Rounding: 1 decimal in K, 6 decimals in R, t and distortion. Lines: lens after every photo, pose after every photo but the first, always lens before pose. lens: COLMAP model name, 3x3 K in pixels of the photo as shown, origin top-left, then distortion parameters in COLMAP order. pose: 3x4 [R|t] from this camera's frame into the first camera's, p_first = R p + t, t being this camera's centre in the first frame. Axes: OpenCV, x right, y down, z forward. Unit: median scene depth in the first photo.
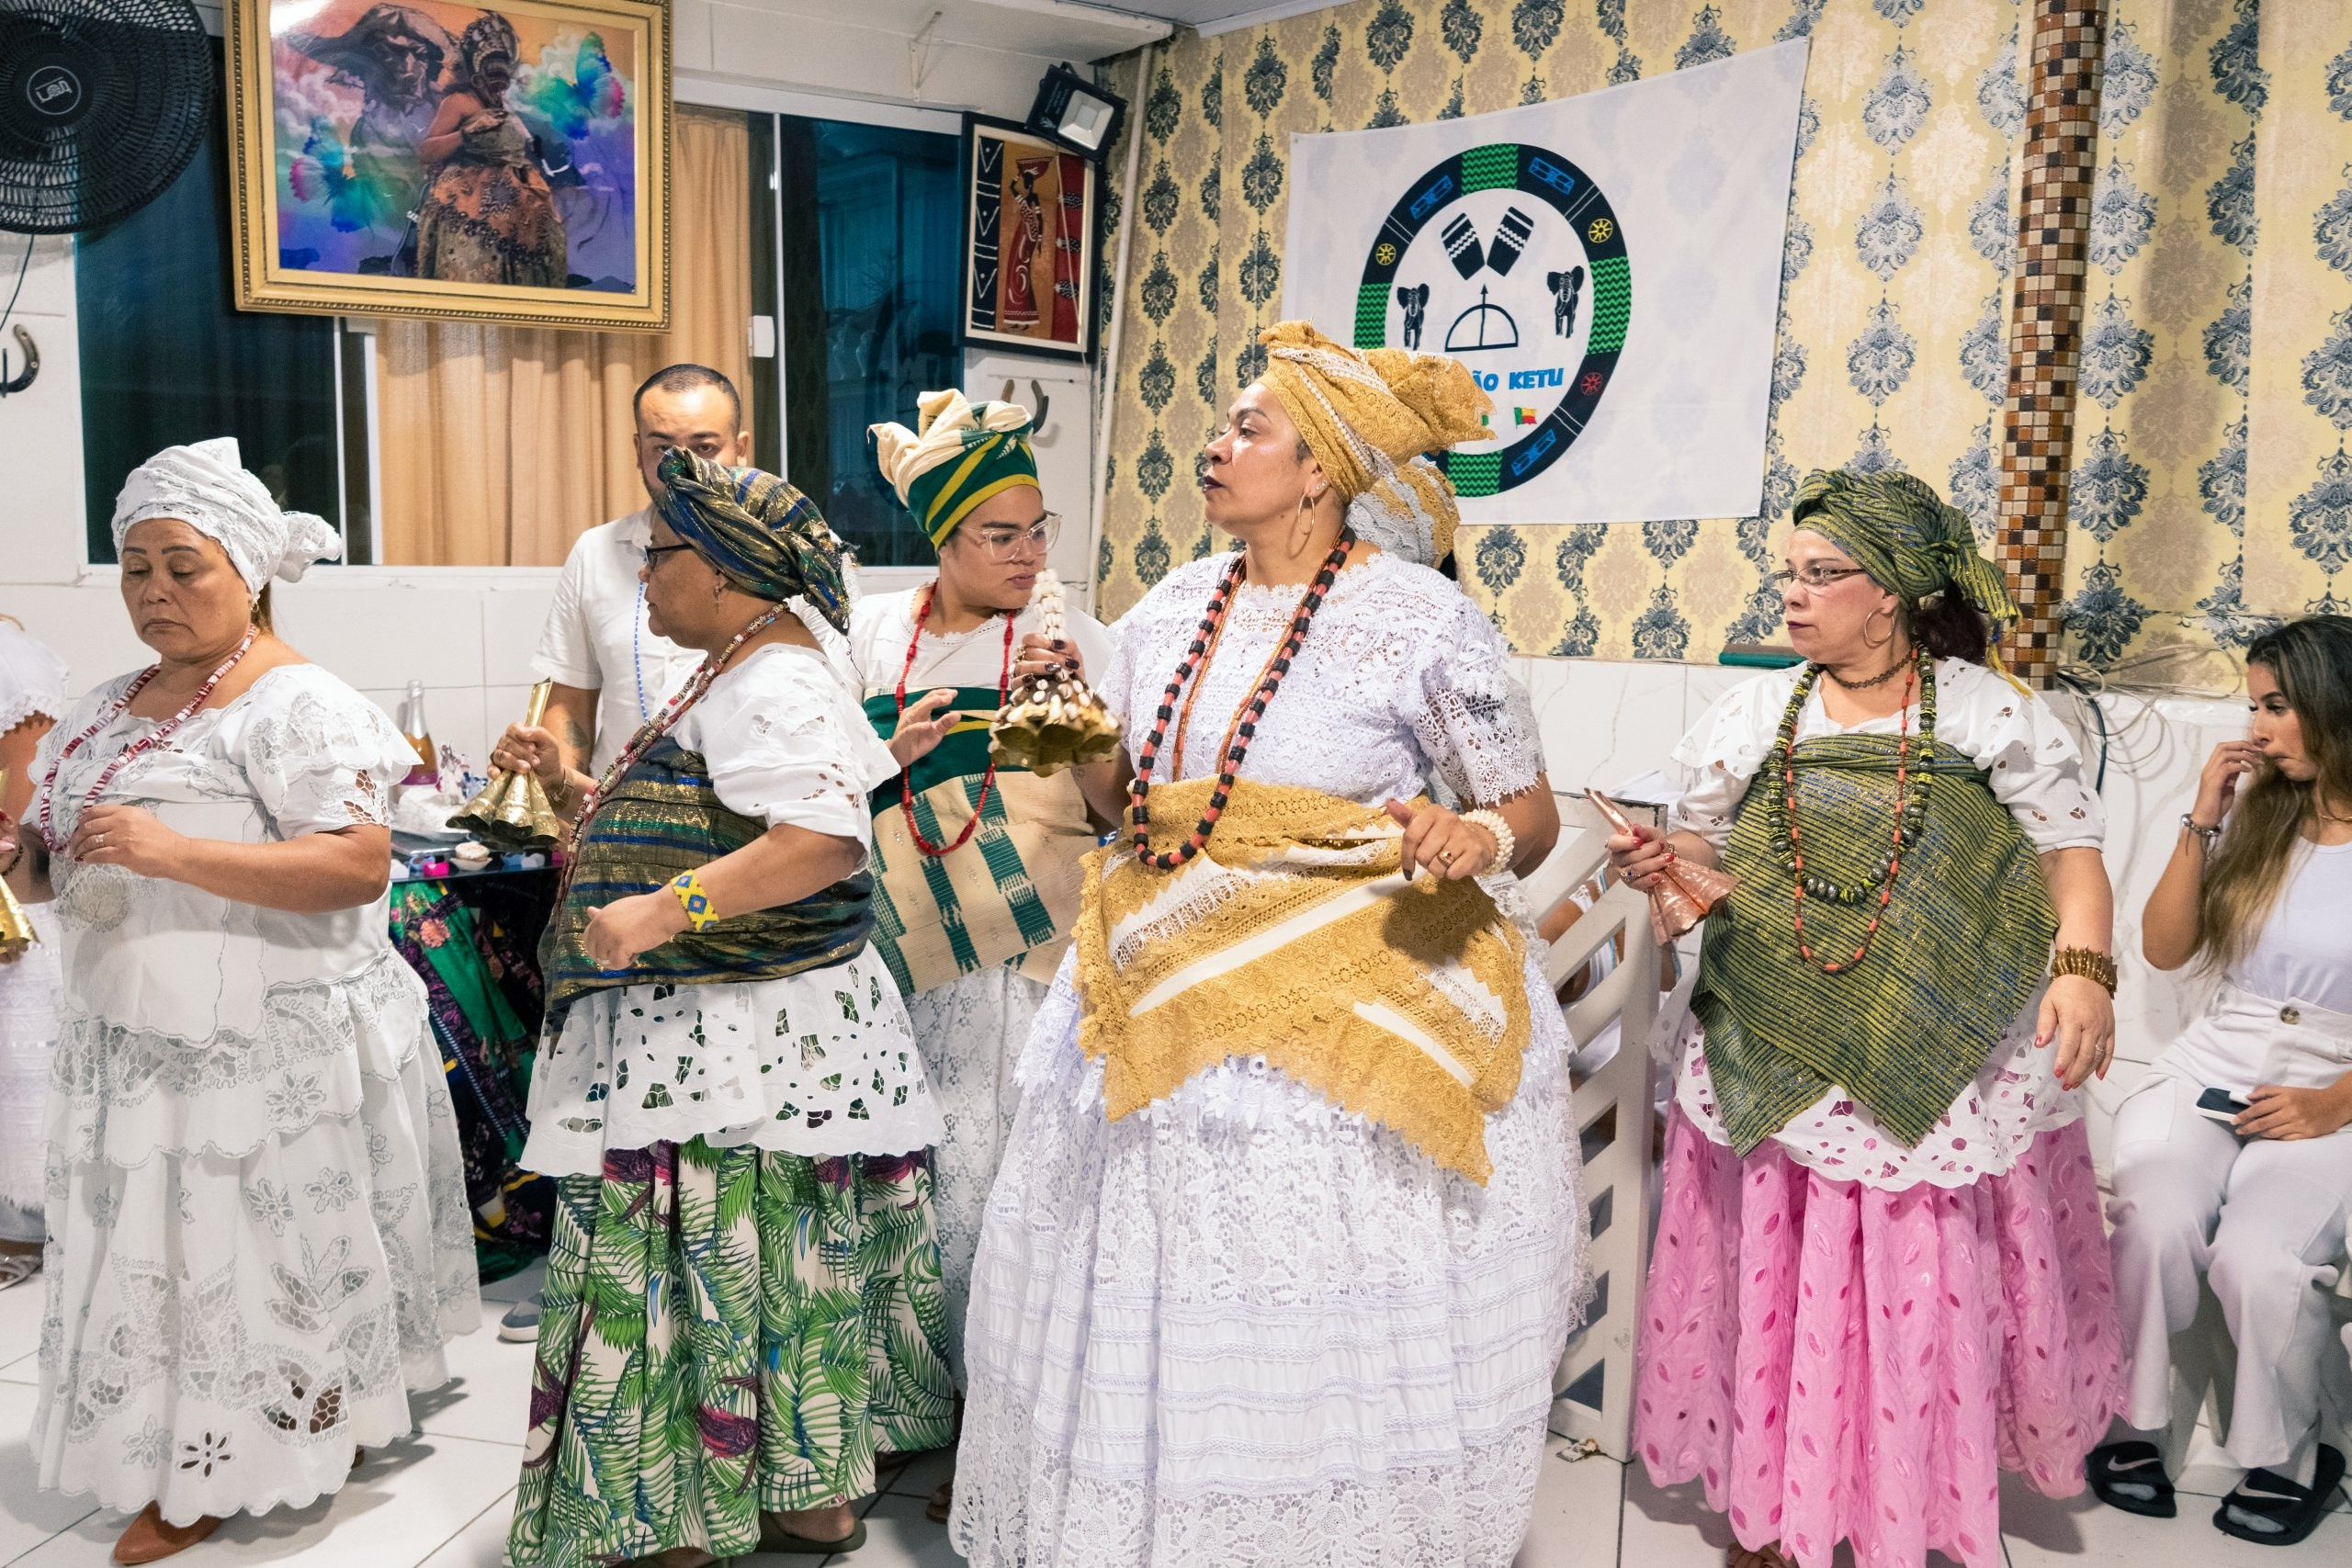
lens RADIAL K [[2052.5, 0, 1168.7], [0, 2052.5, 764.2], [0, 0, 1]] dist [0.012819, -0.018257]
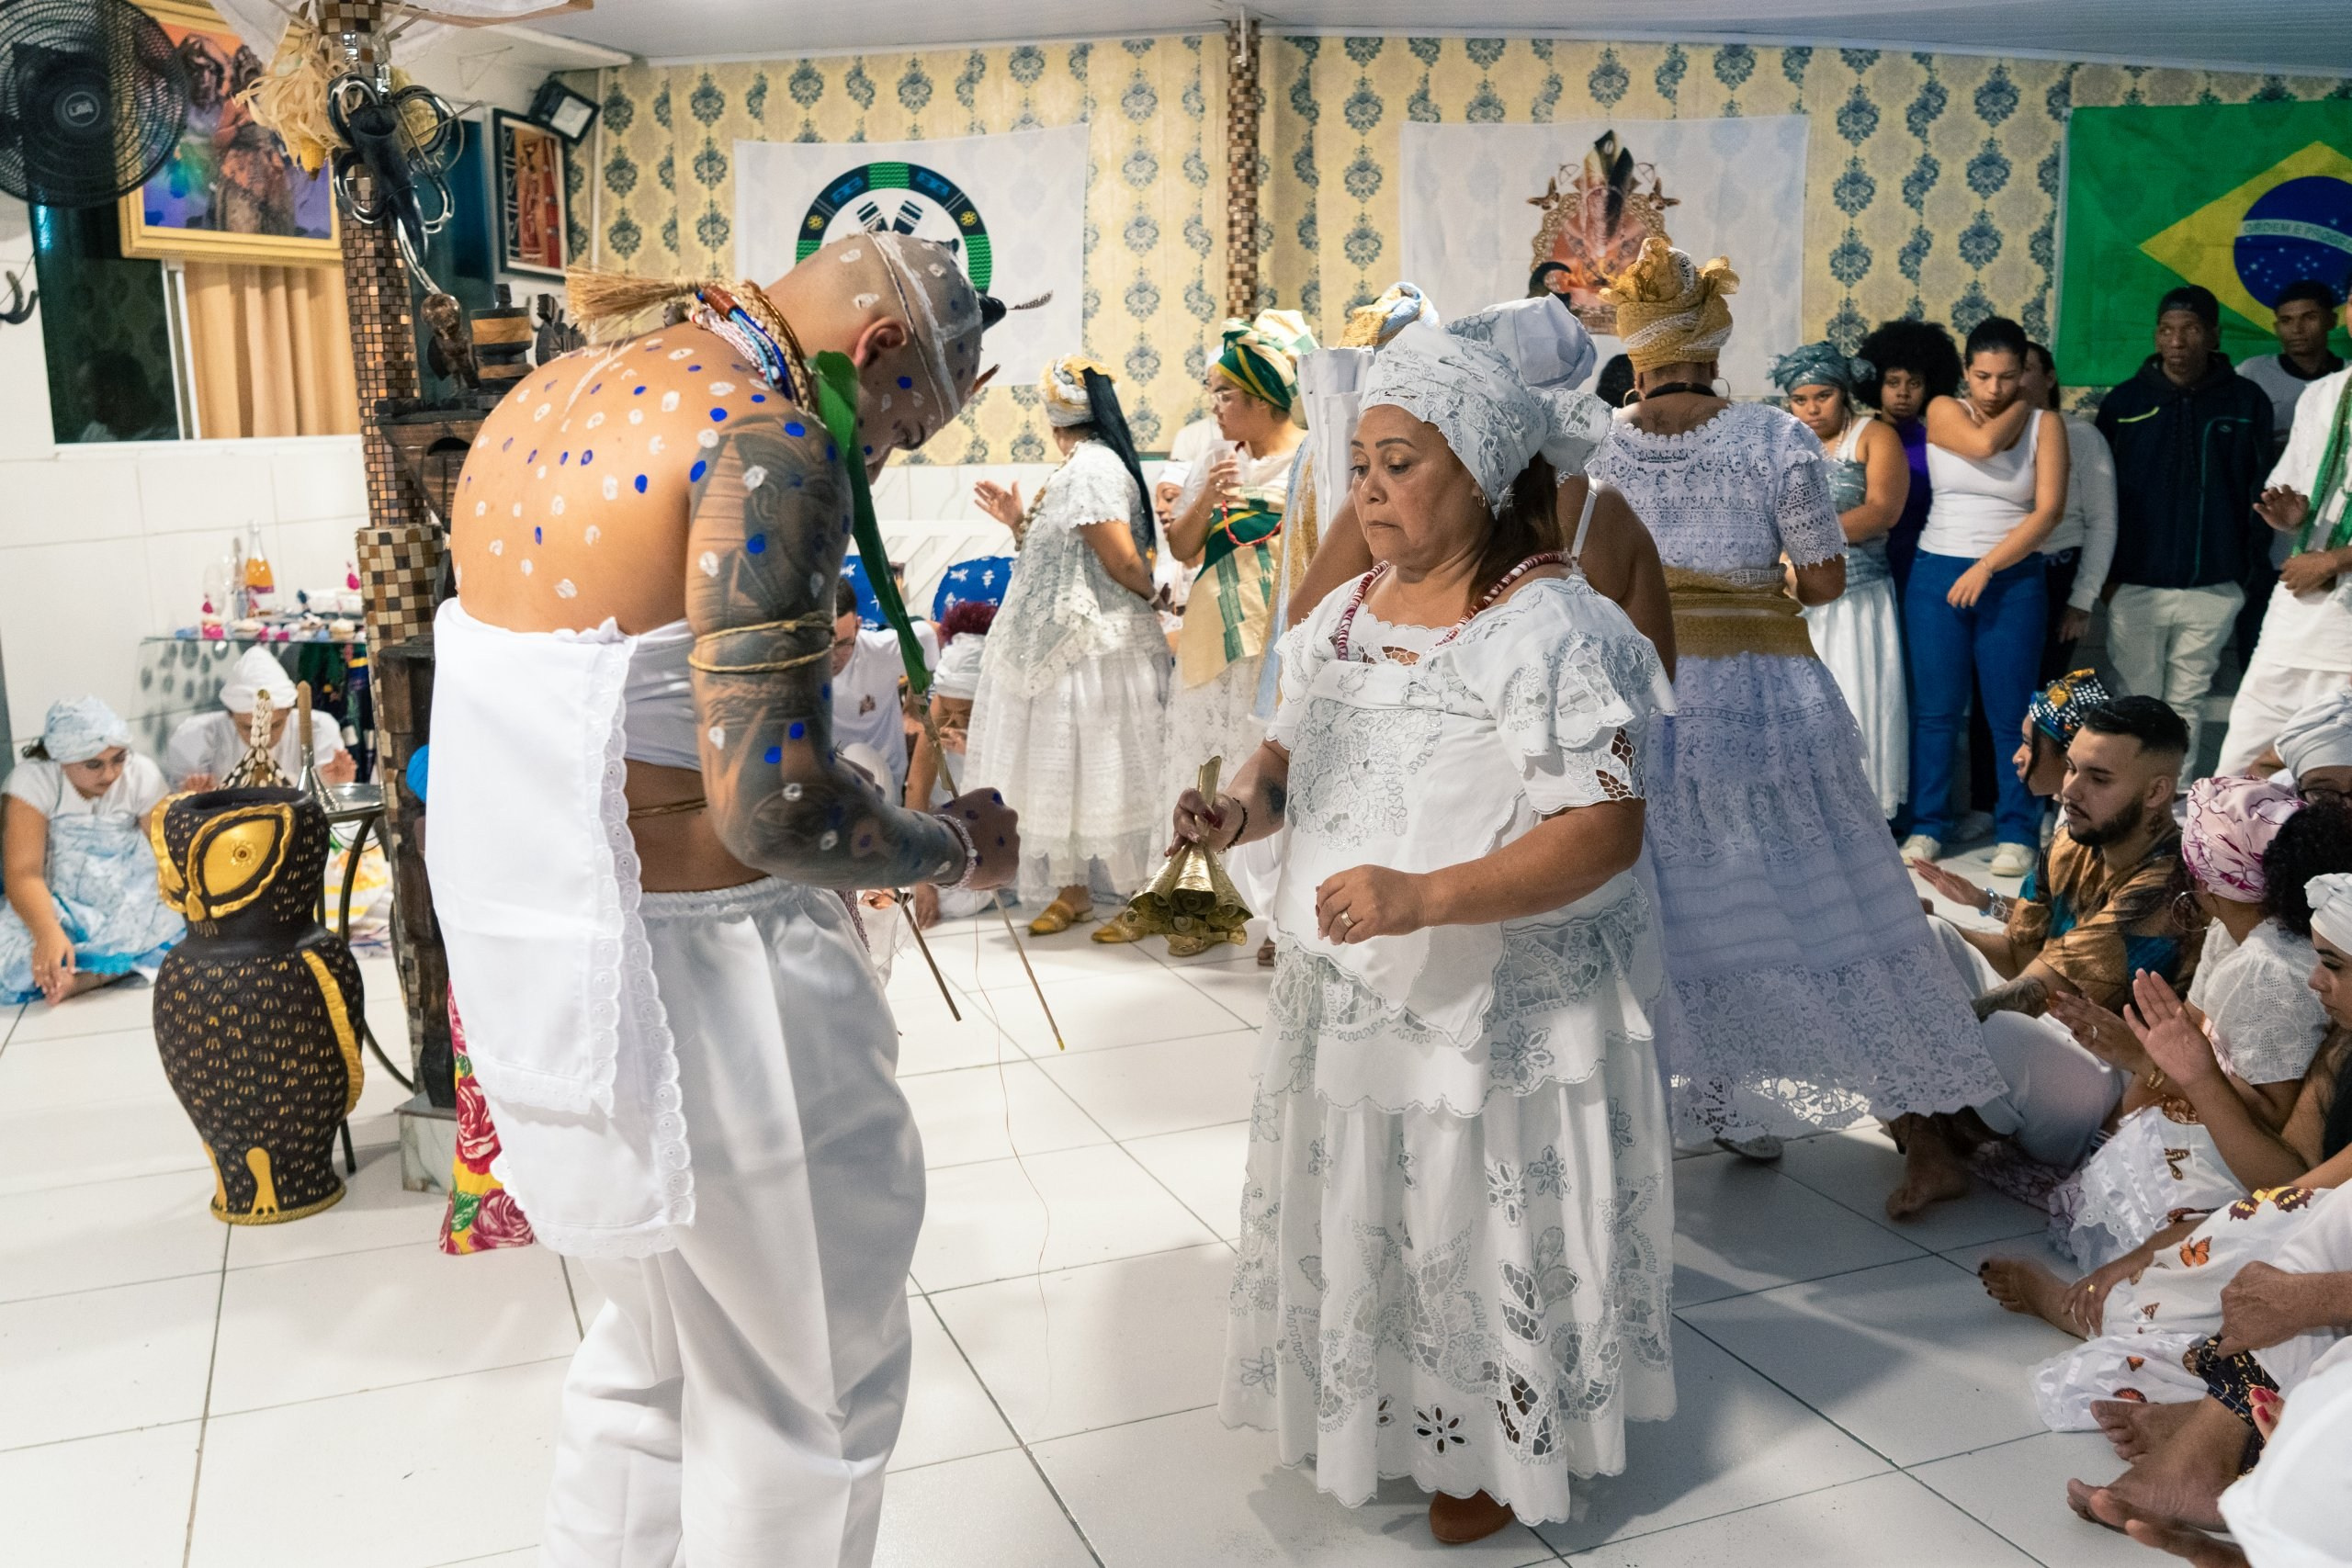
lens RADIAL K [[2052.5, 0, 1180.9], [0, 2052.5, 791.1], [0, 0, 1]] dist [0.012819, -0.018257]
pose [[0.809946, -0.138066, 0.570022, -0.679666], [0.091947, 0.989771, 0.109086, 0.047929], [-0.579253, -0.035942, 0.814355, -0.529785]]
